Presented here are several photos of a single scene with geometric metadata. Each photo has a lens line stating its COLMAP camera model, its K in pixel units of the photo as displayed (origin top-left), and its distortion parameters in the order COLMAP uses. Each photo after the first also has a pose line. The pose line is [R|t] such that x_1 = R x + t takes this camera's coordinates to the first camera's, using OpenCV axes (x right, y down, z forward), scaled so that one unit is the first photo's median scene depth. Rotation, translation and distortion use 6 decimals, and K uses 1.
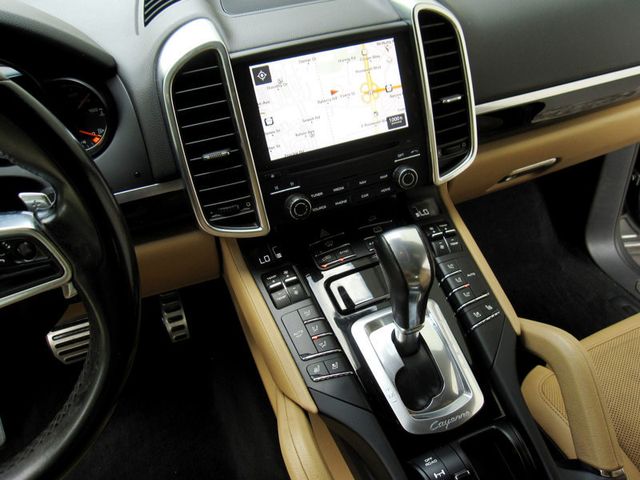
lens RADIAL K [[520.4, 0, 321.5], [0, 520.4, 241.0], [0, 0, 1]] dist [-0.088545, 0.043161]
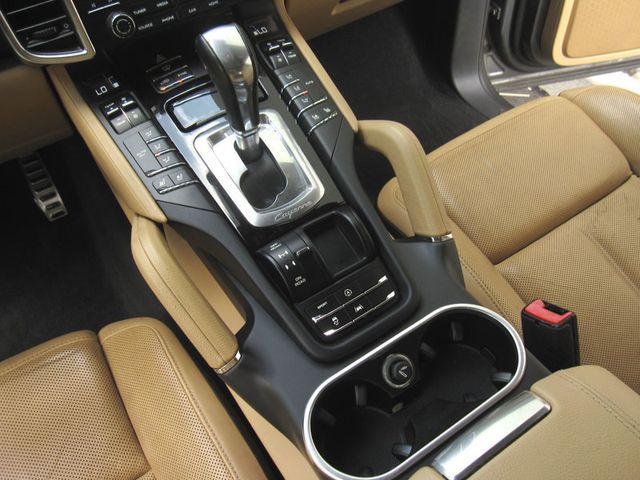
lens RADIAL K [[520.4, 0, 323.5], [0, 520.4, 242.0], [0, 0, 1]] dist [-0.088545, 0.043161]
pose [[0.976679, -0.144654, 0.158658, 0.116840], [0.107685, 0.969338, 0.220880, 0.160634], [-0.185745, -0.198643, 0.962310, -0.061758]]
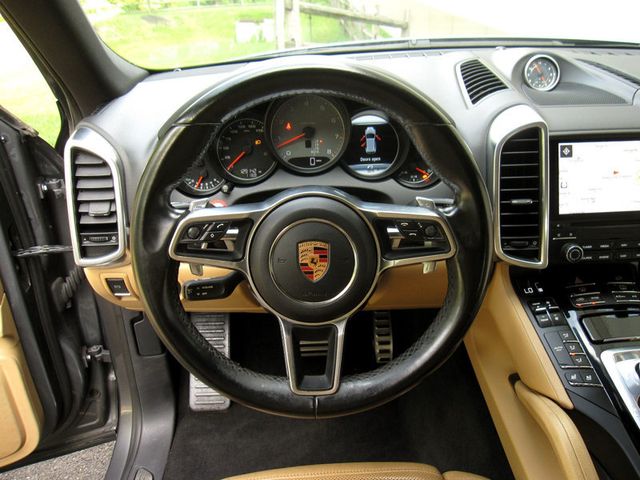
lens RADIAL K [[520.4, 0, 323.9], [0, 520.4, 240.8], [0, 0, 1]] dist [-0.088545, 0.043161]
pose [[0.946117, 0.188564, -0.263262, -0.304726], [-0.225255, 0.967286, -0.116699, 0.195795], [0.232645, 0.169712, 0.957640, -0.371505]]
